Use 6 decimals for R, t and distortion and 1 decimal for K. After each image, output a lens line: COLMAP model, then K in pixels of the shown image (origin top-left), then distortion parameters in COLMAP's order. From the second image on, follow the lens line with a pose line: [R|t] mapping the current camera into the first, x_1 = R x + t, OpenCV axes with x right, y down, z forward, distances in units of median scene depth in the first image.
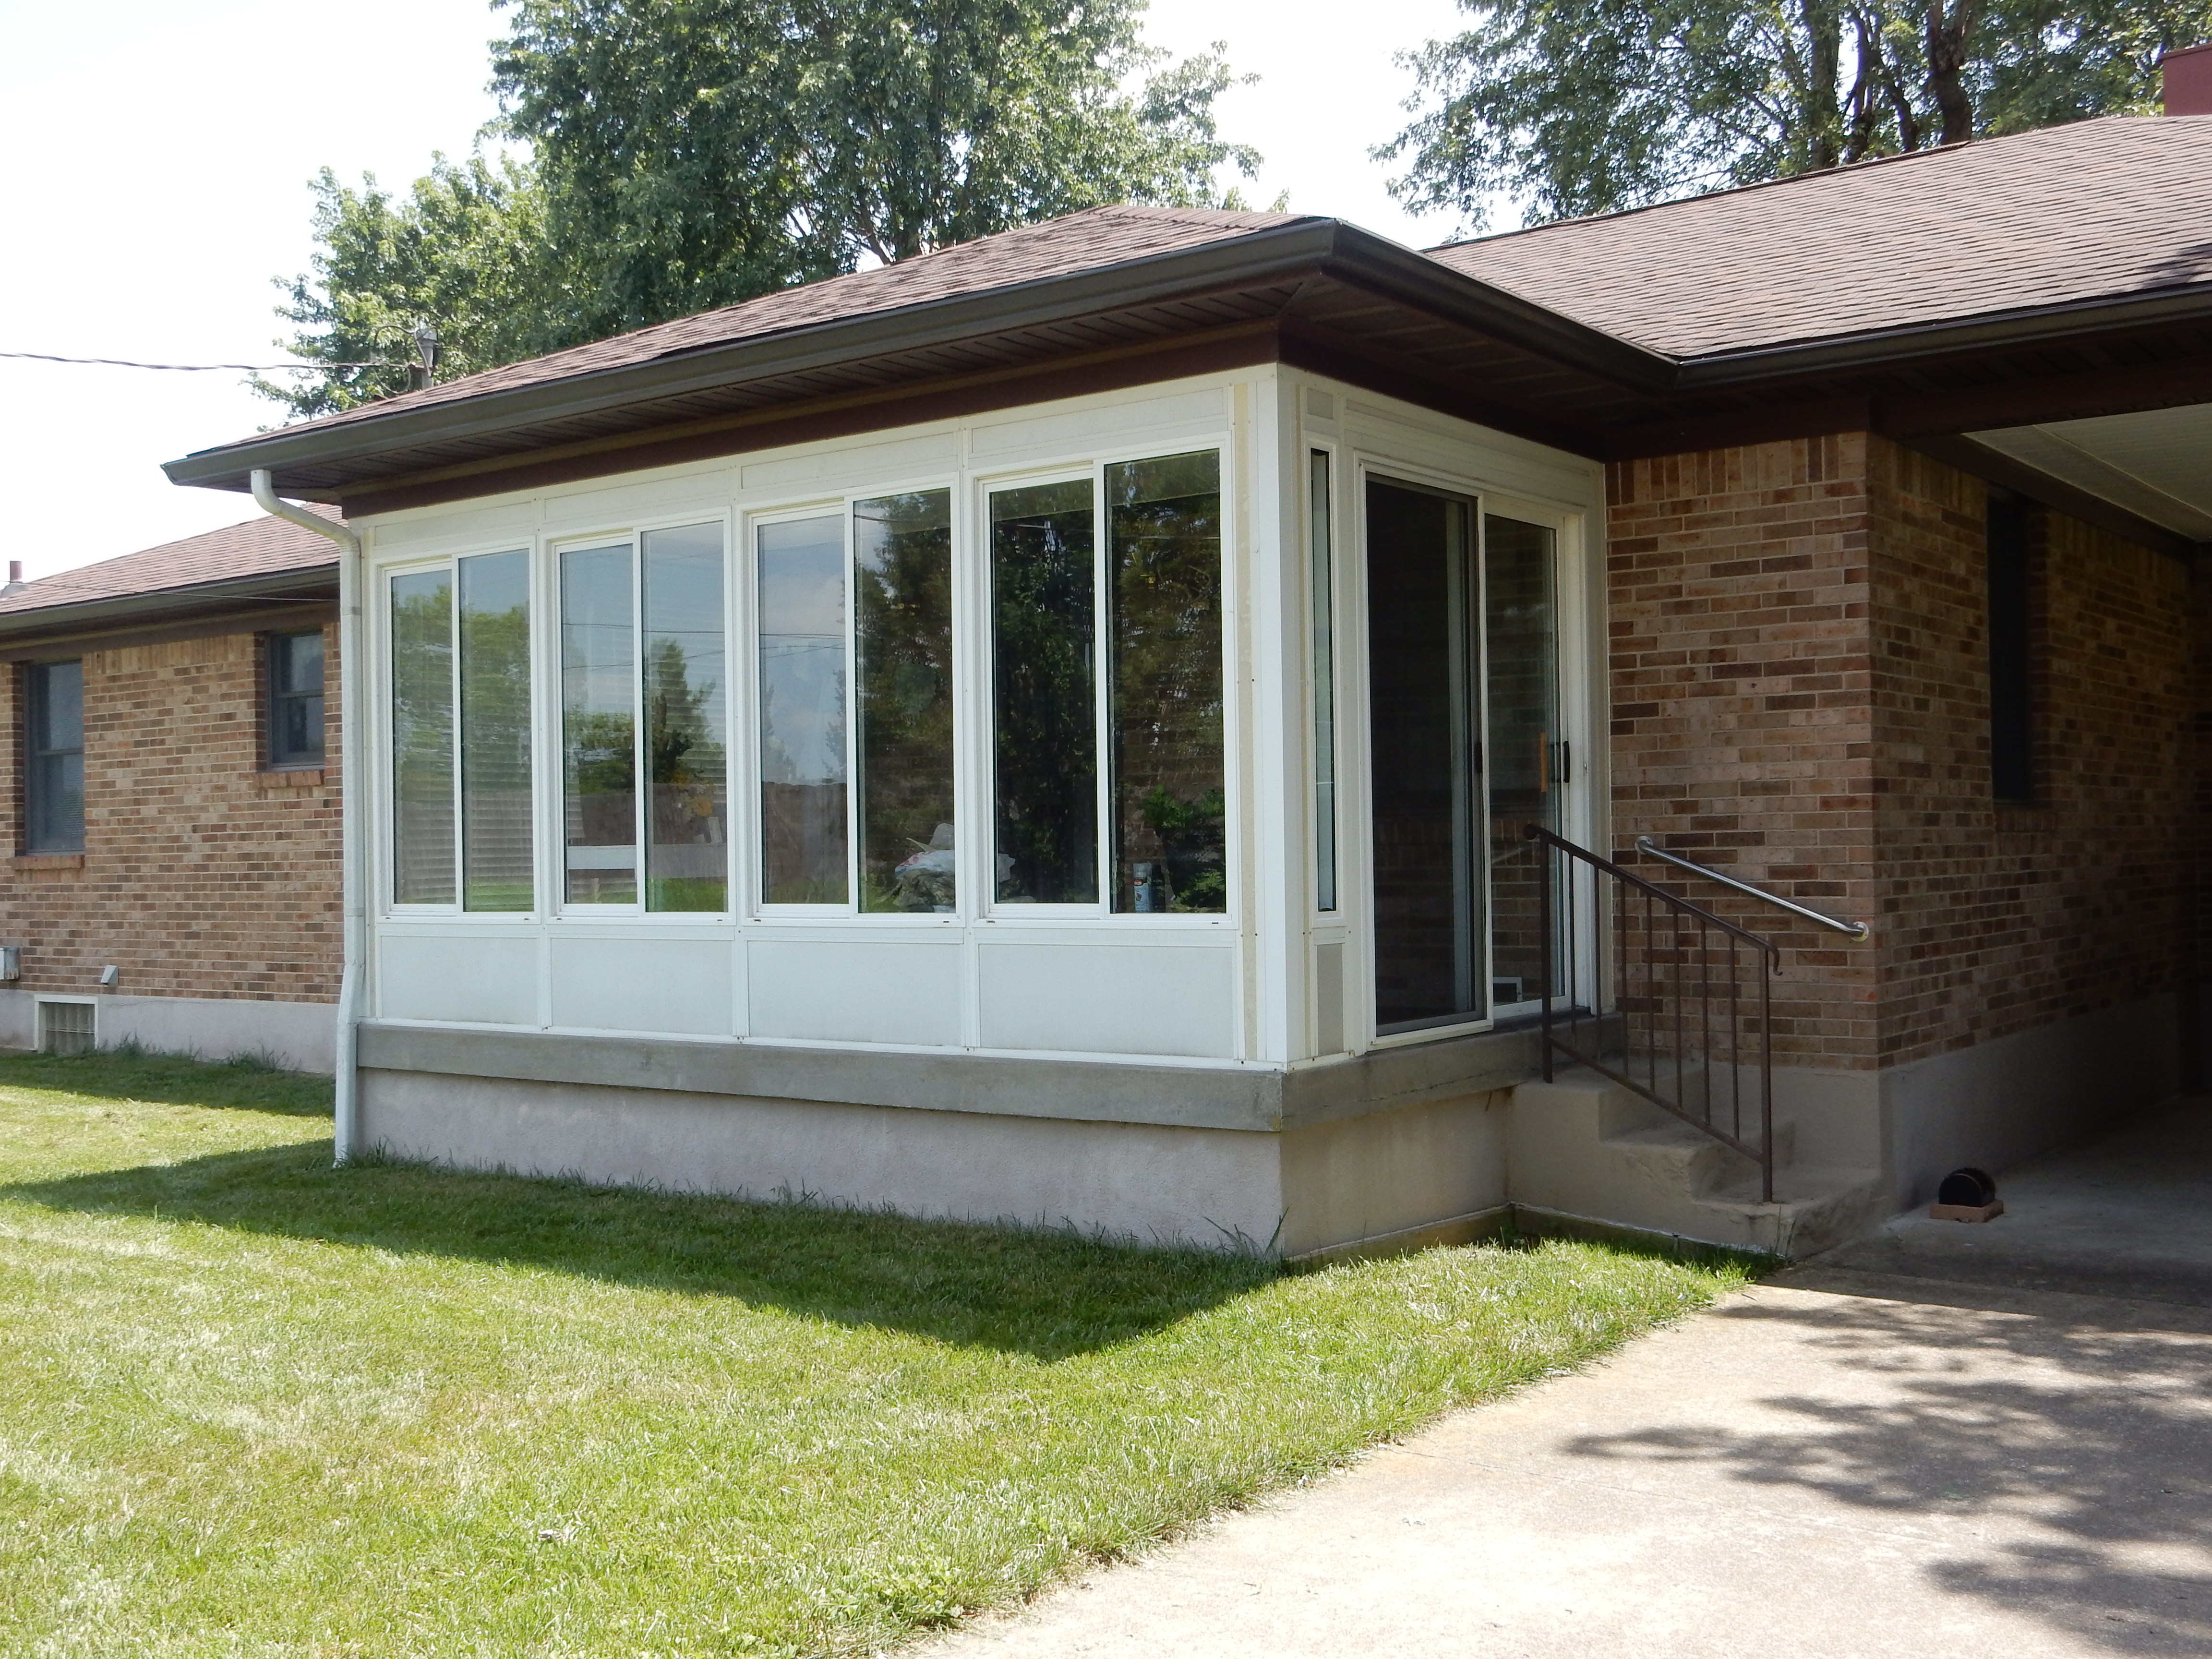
lens RADIAL K [[2270.5, 0, 1105.4], [0, 2270.5, 844.6], [0, 0, 1]] dist [-0.007302, 0.000000]
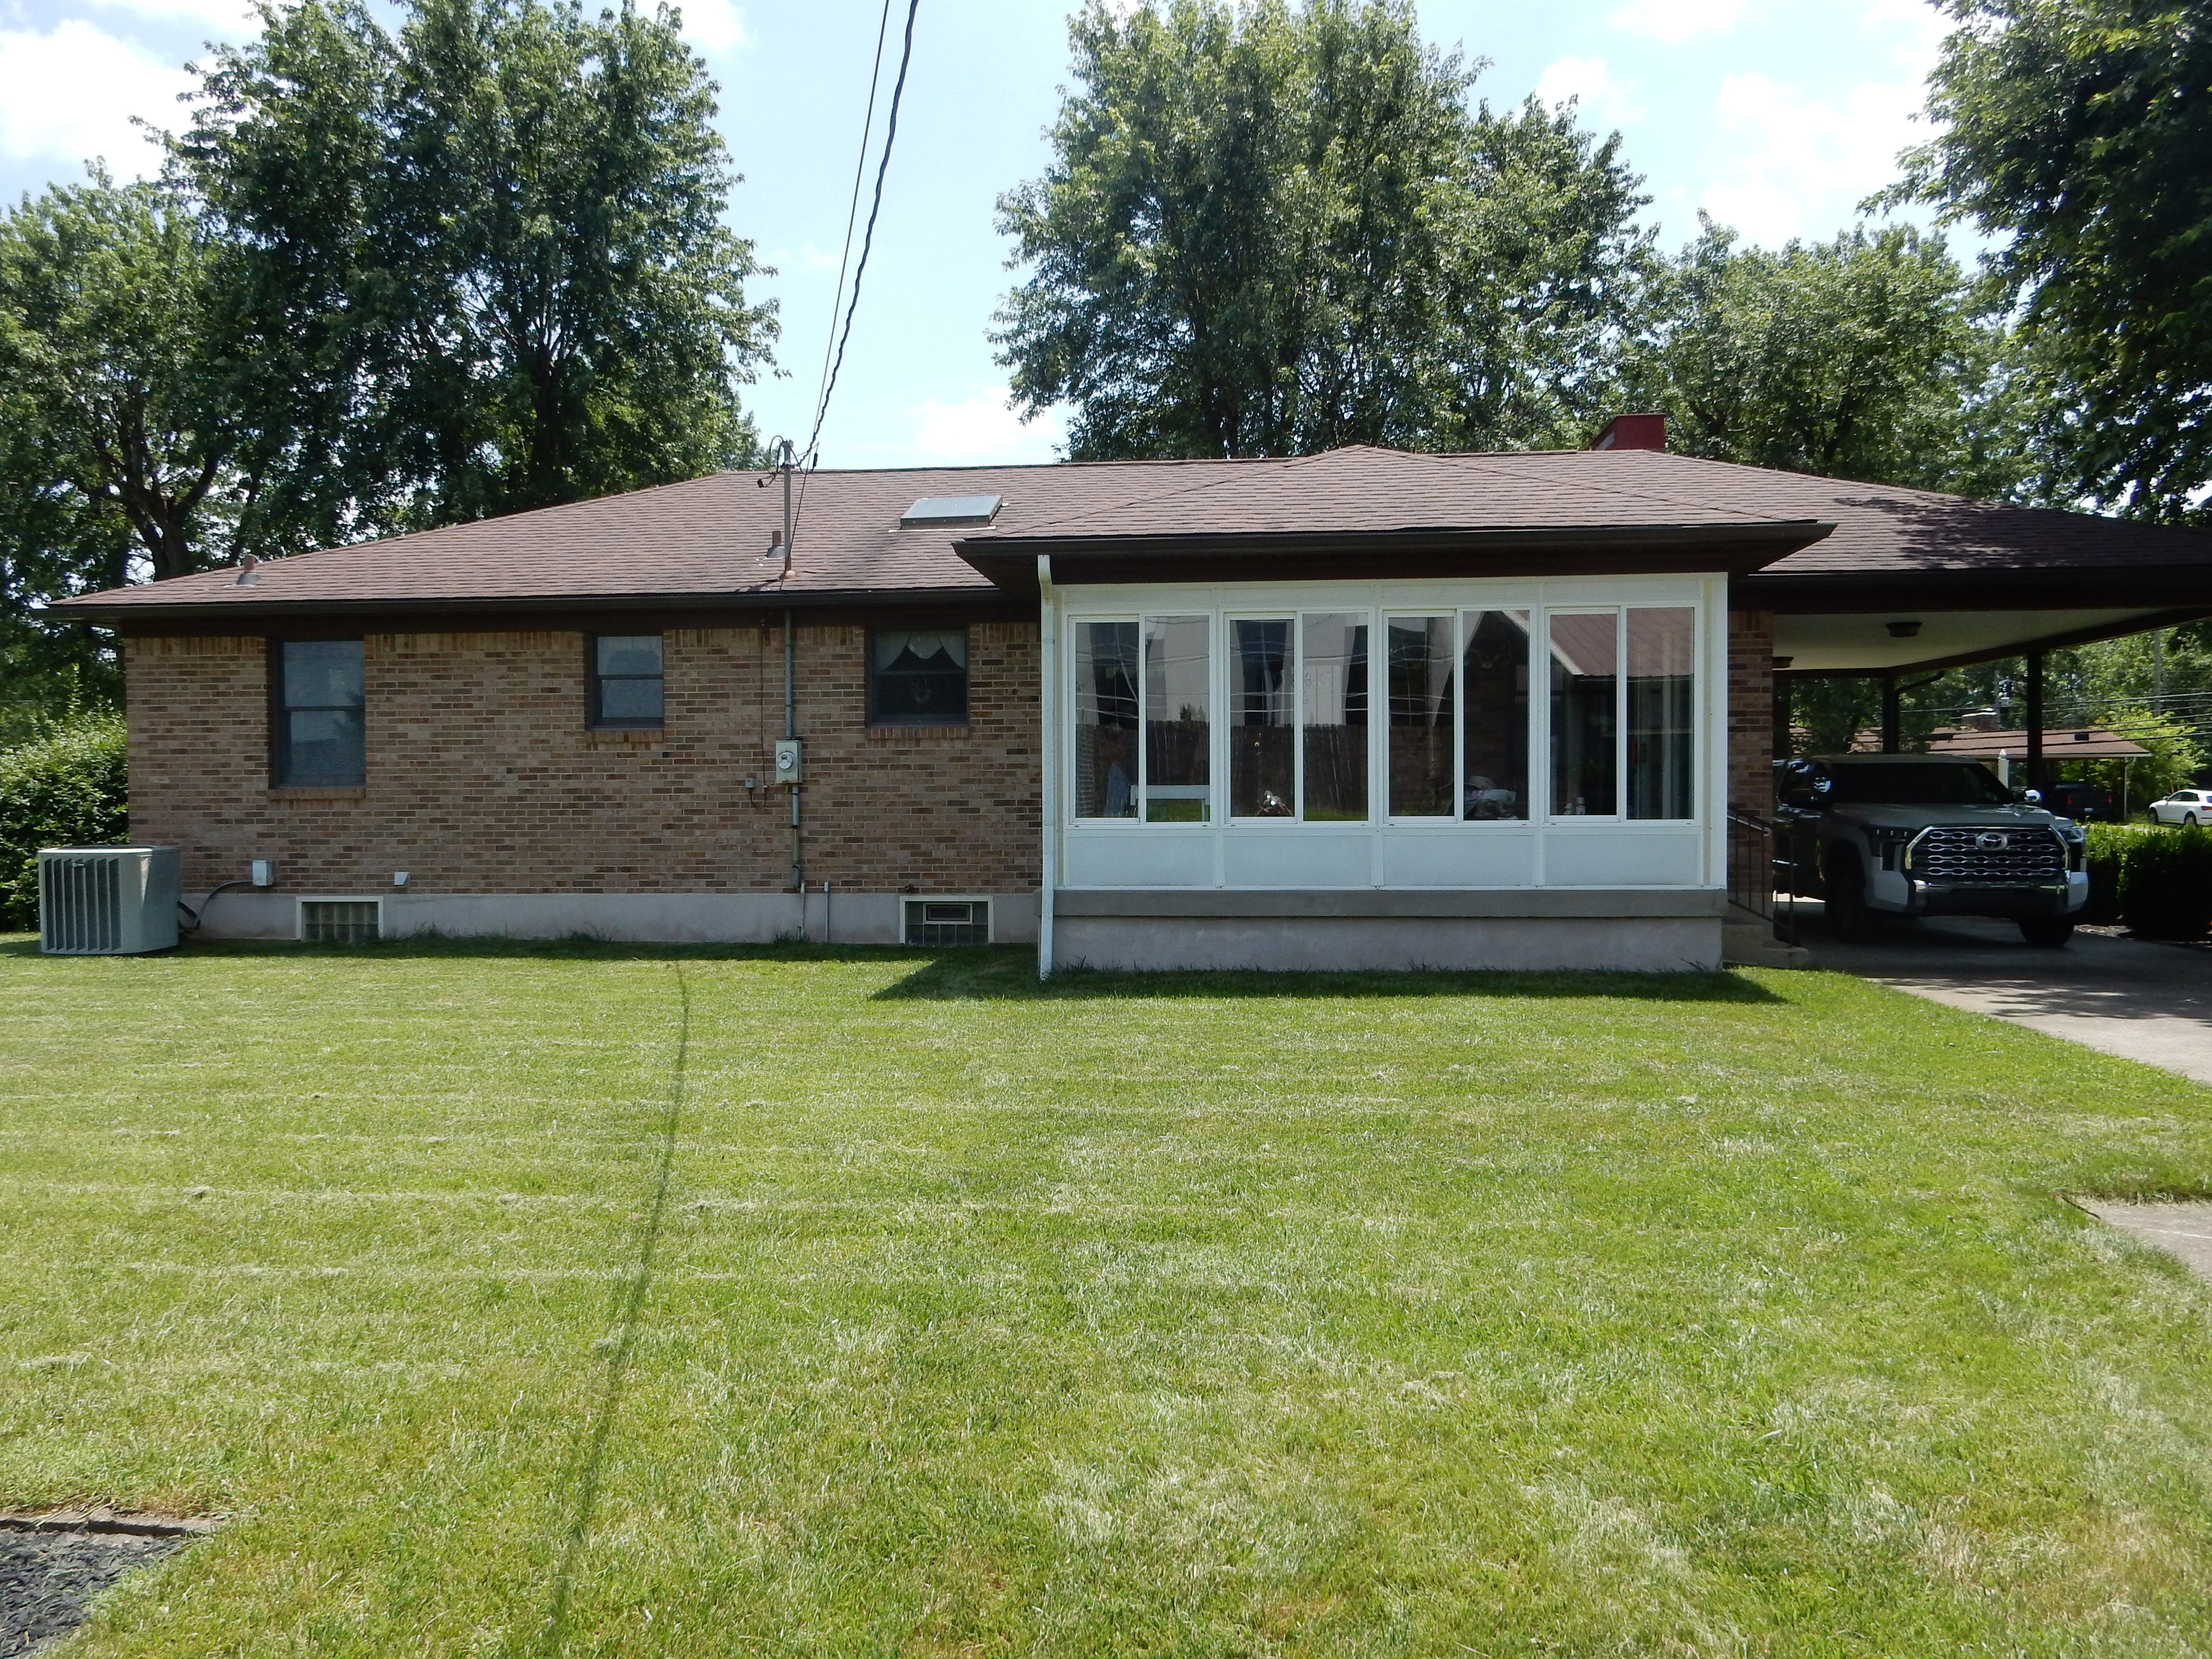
lens RADIAL K [[1621.5, 0, 1111.2], [0, 1621.5, 831.0], [0, 0, 1]] dist [-0.010458, 0.008241]
pose [[0.854334, 0.000277, 0.519723, -0.603698], [-0.009888, 0.999828, 0.015721, 0.010777], [-0.519629, -0.018570, 0.854190, -0.025887]]
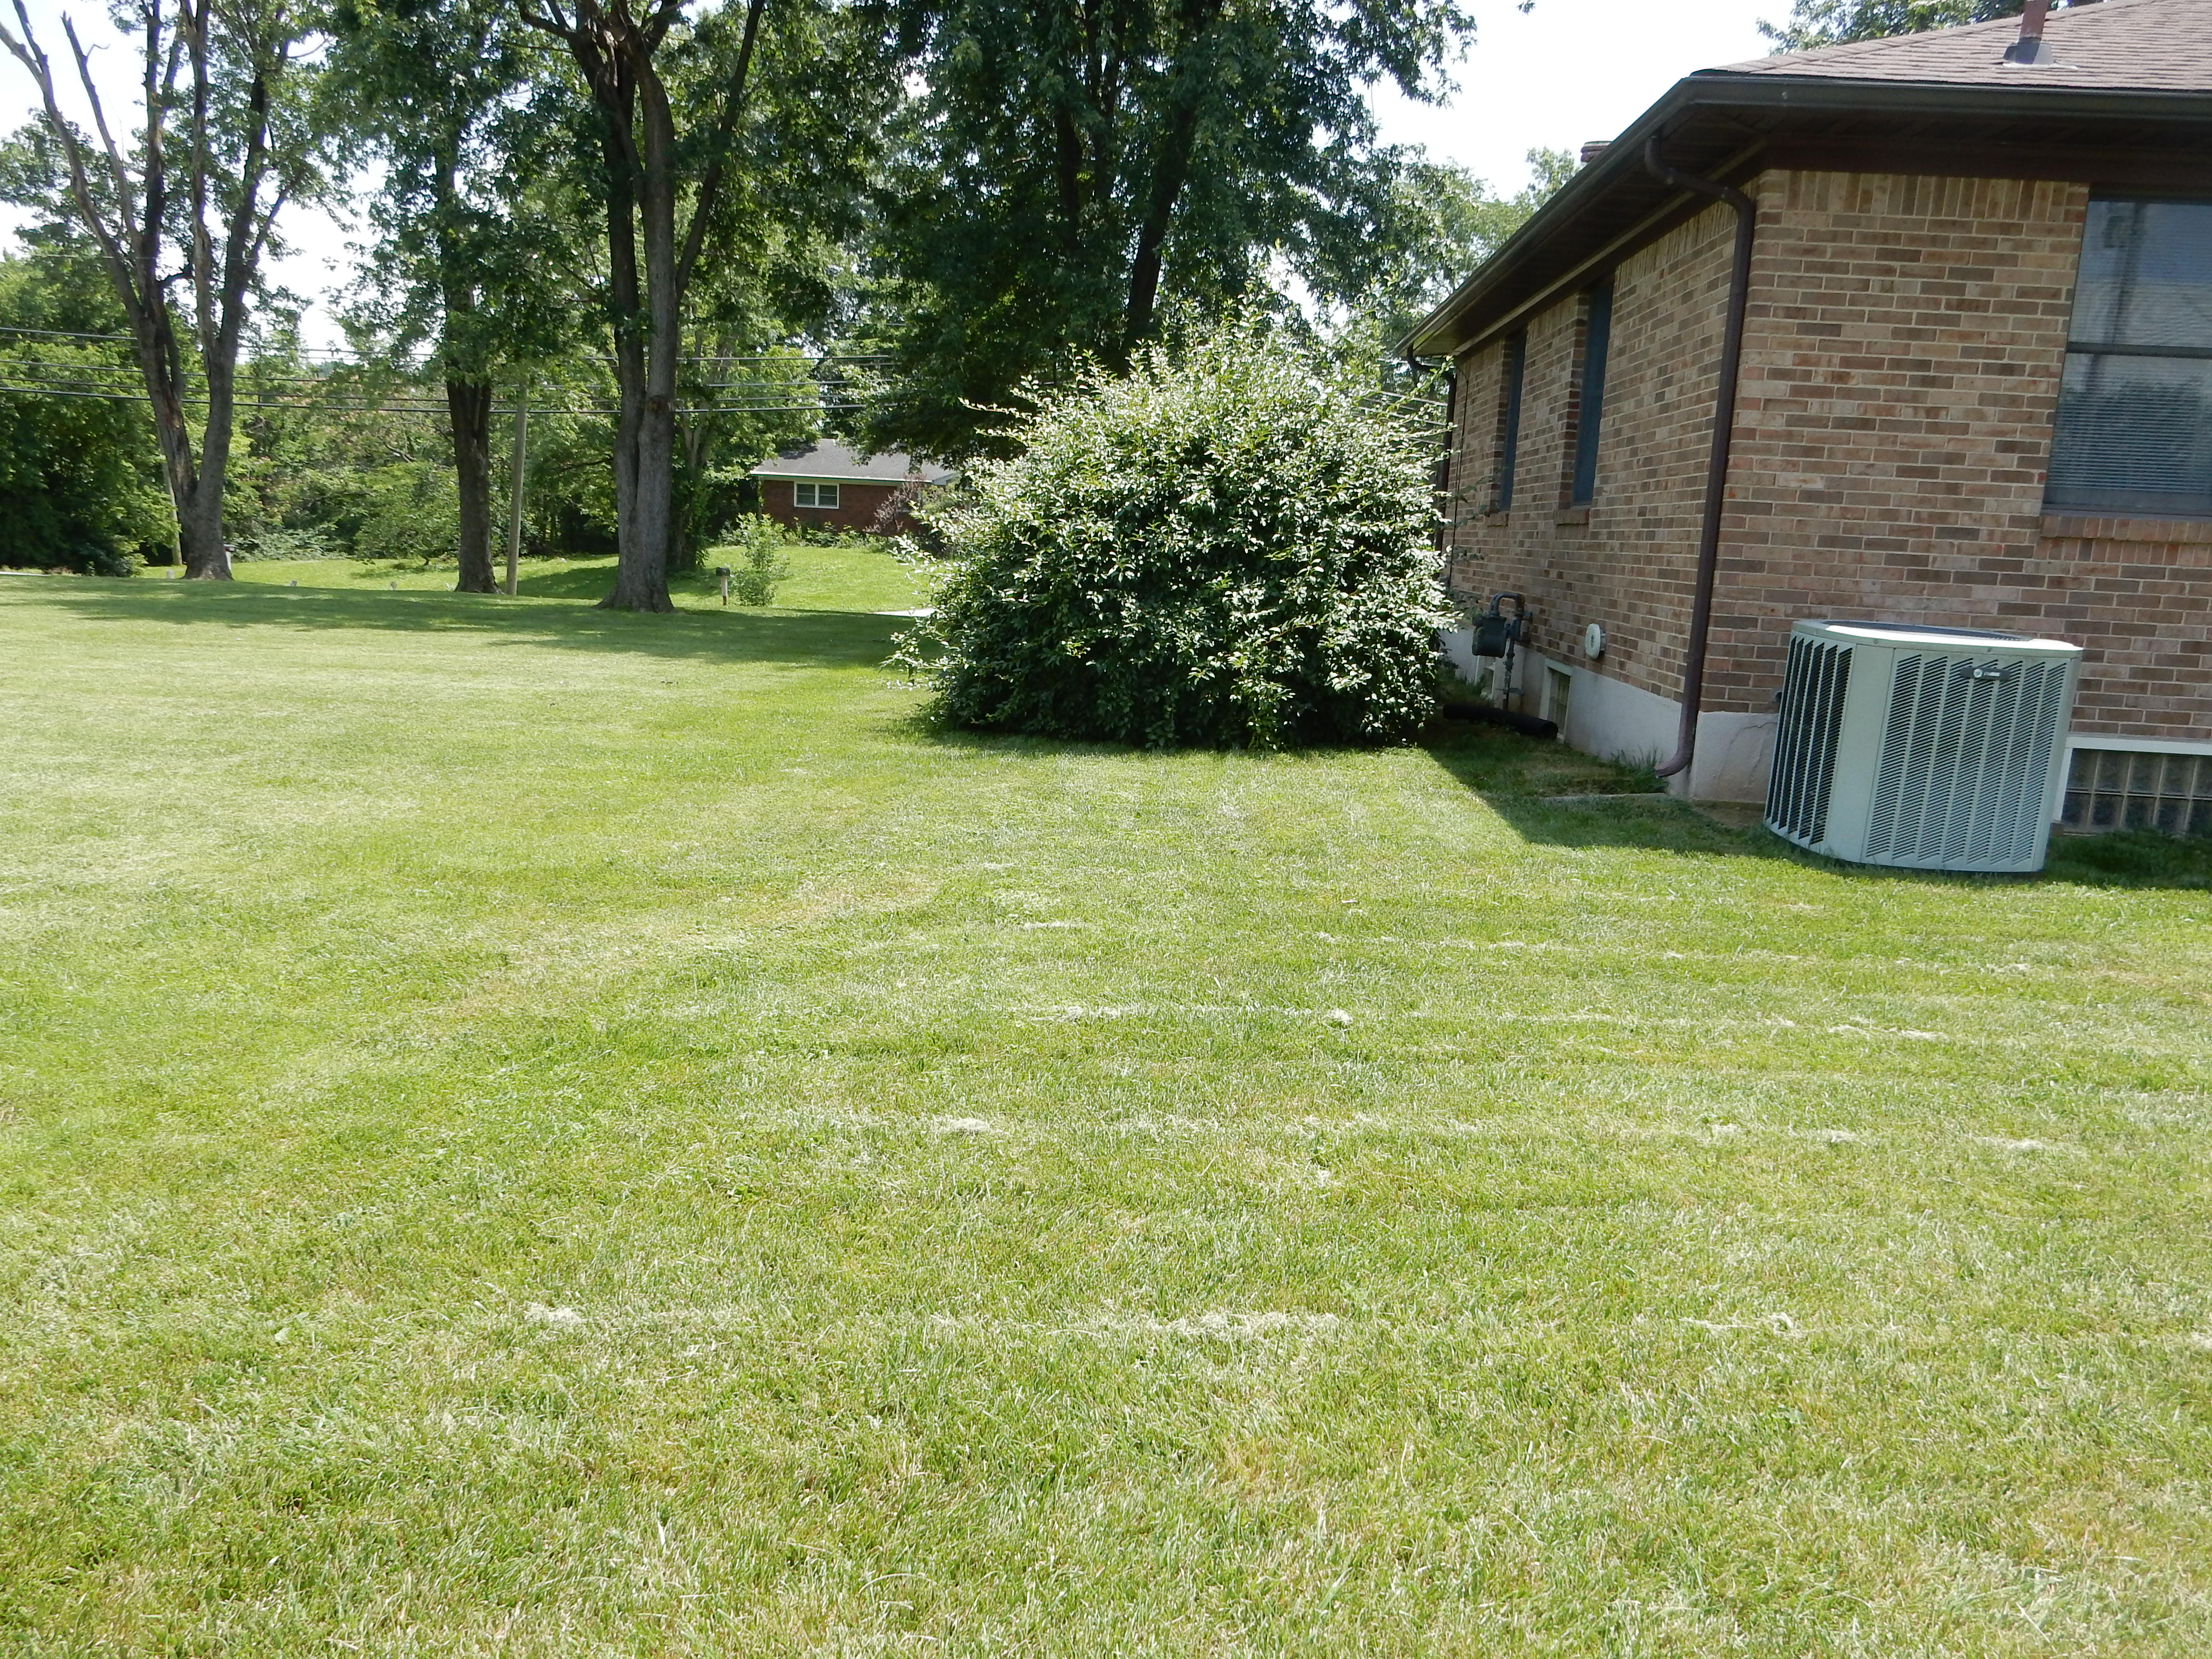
lens RADIAL K [[1621.5, 0, 1099.3], [0, 1621.5, 837.7], [0, 0, 1]] dist [-0.010458, 0.008241]
pose [[0.834239, -0.047090, 0.549389, -1.036378], [-0.065037, 0.980989, 0.182840, 0.030701], [-0.547554, -0.188263, 0.815317, 0.839864]]
